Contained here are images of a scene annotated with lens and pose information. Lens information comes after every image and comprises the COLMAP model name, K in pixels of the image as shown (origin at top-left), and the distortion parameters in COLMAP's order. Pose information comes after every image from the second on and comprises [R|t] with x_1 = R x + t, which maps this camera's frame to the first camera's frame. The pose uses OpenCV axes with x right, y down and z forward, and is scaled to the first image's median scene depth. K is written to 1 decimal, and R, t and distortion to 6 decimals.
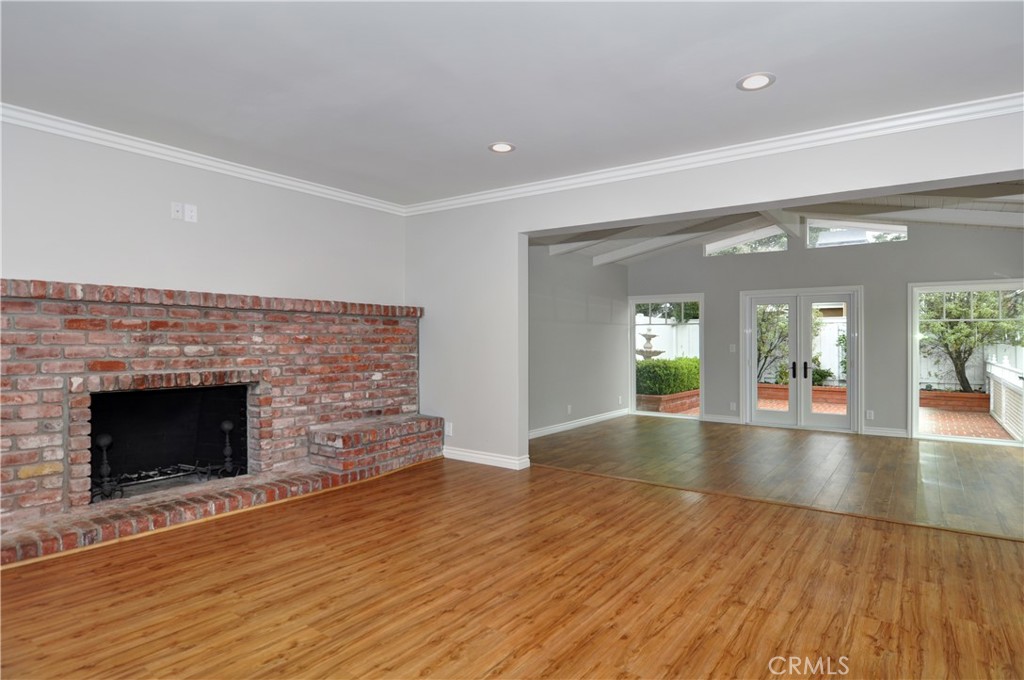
lens RADIAL K [[582.9, 0, 535.9], [0, 582.9, 332.9], [0, 0, 1]] dist [0.000158, -0.018511]
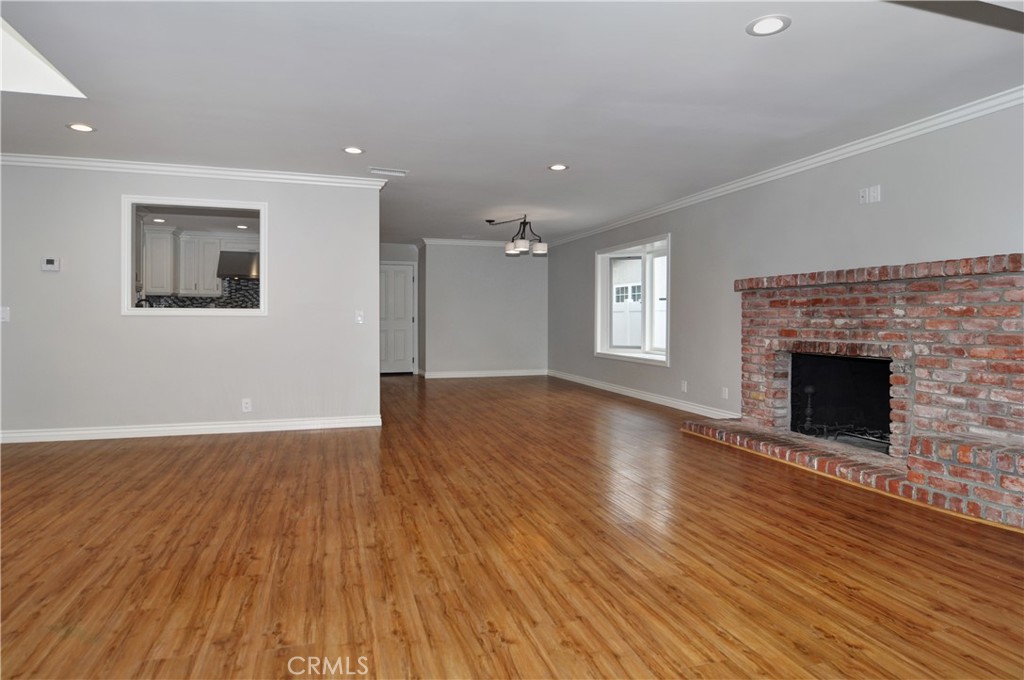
lens RADIAL K [[582.9, 0, 535.9], [0, 582.9, 332.9], [0, 0, 1]] dist [0.000158, -0.018511]
pose [[-0.600684, 0.013159, -0.799379, 0.657148], [0.006176, 0.999911, 0.011820, 0.032494], [0.799463, 0.002163, -0.600711, 1.210818]]
